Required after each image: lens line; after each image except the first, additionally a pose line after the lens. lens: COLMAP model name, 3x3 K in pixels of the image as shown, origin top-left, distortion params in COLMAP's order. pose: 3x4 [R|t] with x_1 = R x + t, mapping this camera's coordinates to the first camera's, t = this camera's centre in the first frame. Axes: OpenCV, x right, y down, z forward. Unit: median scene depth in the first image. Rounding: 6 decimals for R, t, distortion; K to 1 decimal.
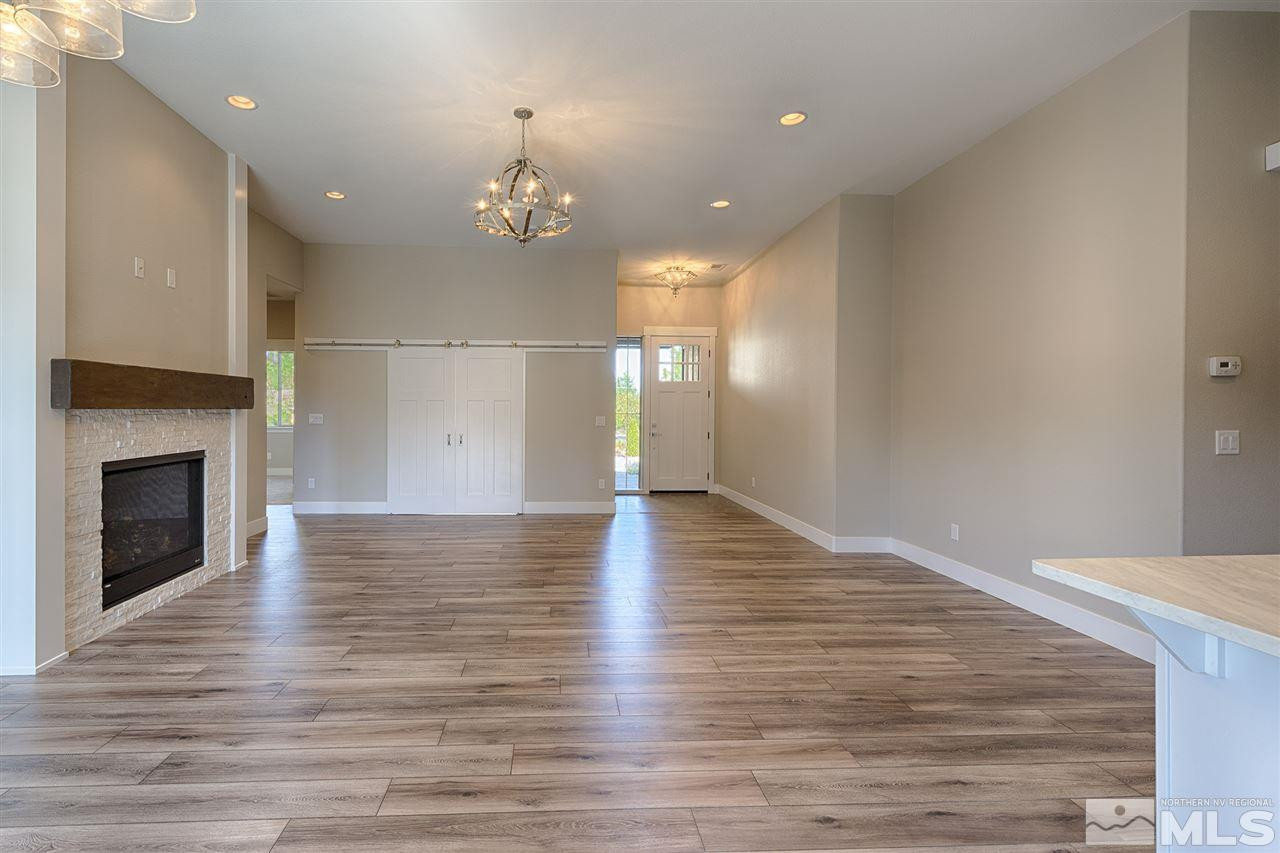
lens RADIAL K [[566.2, 0, 582.8], [0, 566.2, 418.4], [0, 0, 1]] dist [0.003272, -0.001730]
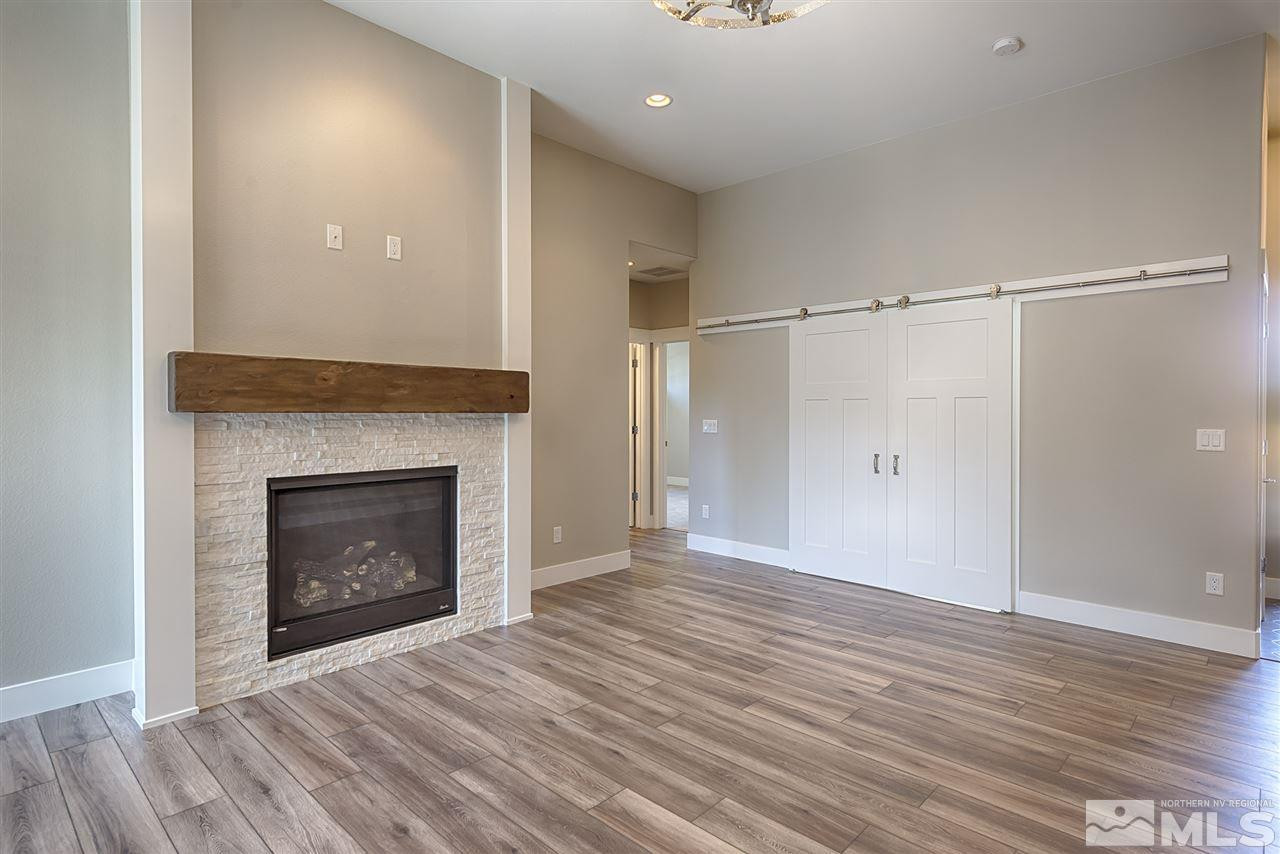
lens RADIAL K [[670.5, 0, 642.8], [0, 670.5, 417.9], [0, 0, 1]] dist [0.022399, -0.009191]
pose [[0.696743, 0.003157, -0.717314, 0.138909], [-0.010965, 0.999920, -0.006250, -0.005382], [0.717237, 0.012220, 0.696722, 0.436860]]
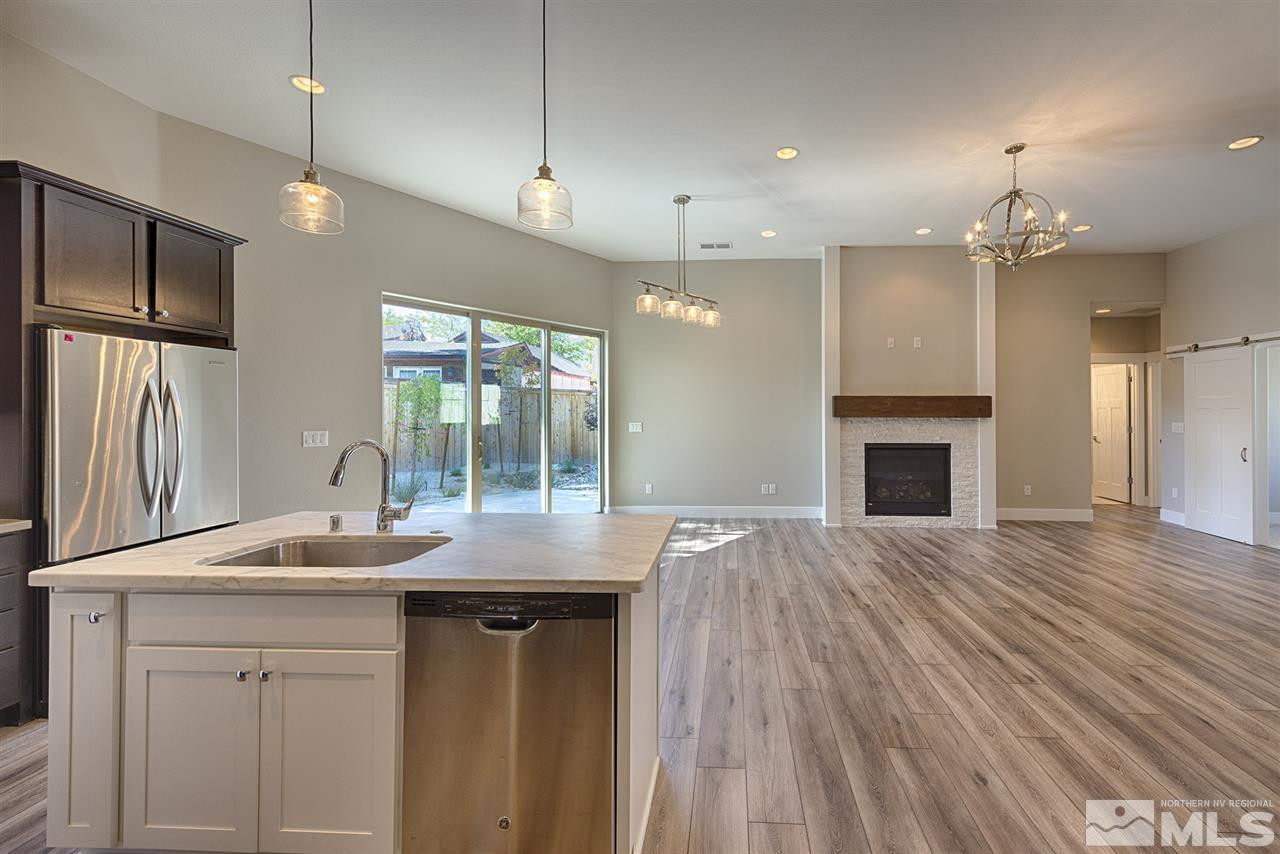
lens RADIAL K [[528.0, 0, 714.4], [0, 528.0, 402.9], [0, 0, 1]] dist [0.016977, -0.000025]
pose [[-0.064766, -0.016074, -0.997771, 0.692047], [-0.019333, 0.999703, -0.014851, -0.018394], [0.997713, 0.018328, -0.065057, 0.352633]]
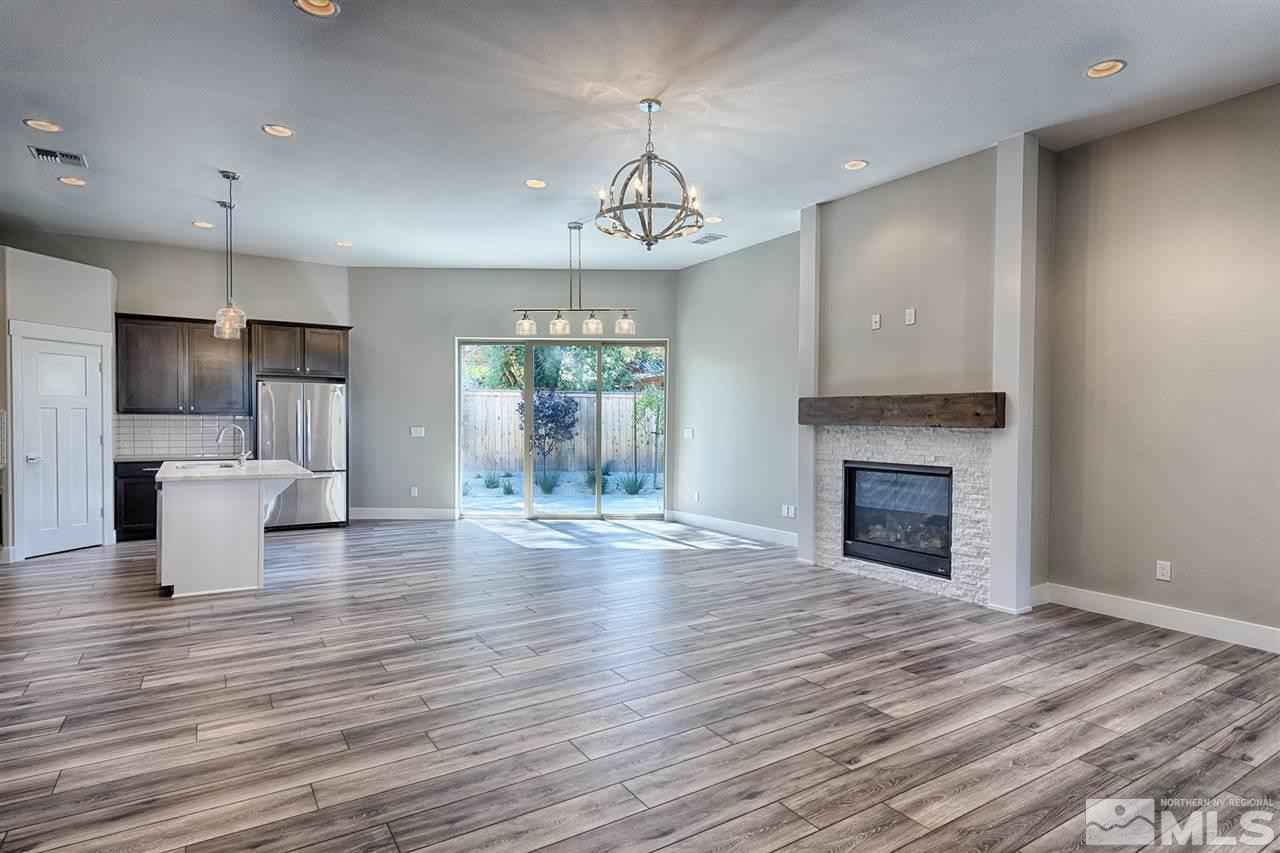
lens RADIAL K [[670.5, 0, 681.7], [0, 670.5, 433.9], [0, 0, 1]] dist [0.022399, -0.009191]
pose [[-0.838701, 0.000734, -0.544592, 0.323532], [-0.019150, 0.999341, 0.030839, -0.025978], [0.544255, 0.036294, -0.838134, 1.416333]]
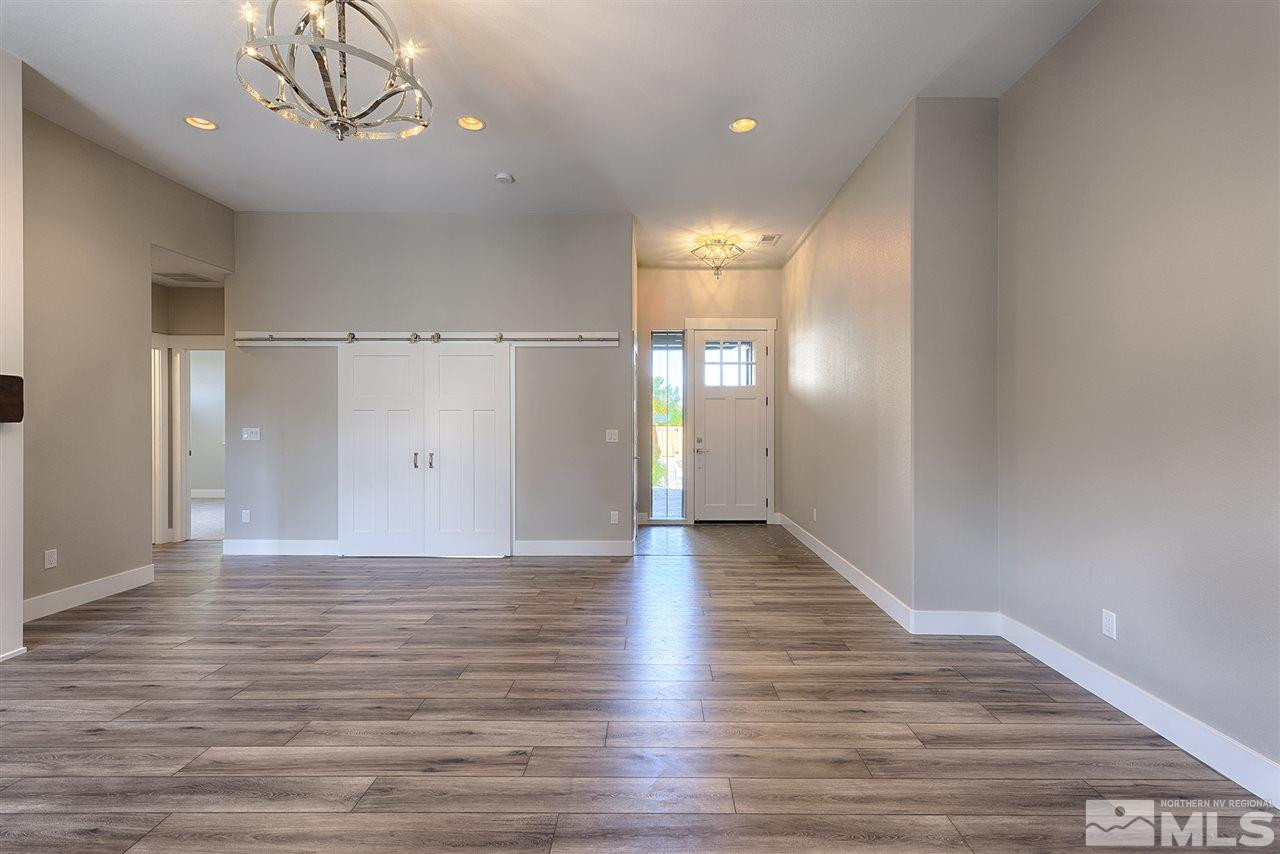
lens RADIAL K [[566.2, 0, 662.0], [0, 566.2, 421.4], [0, 0, 1]] dist [0.003272, -0.001730]
pose [[0.999368, -0.004754, -0.035232, 0.172834], [0.004231, 0.999880, -0.014904, -0.004201], [0.035299, 0.014746, 0.999268, 0.319249]]
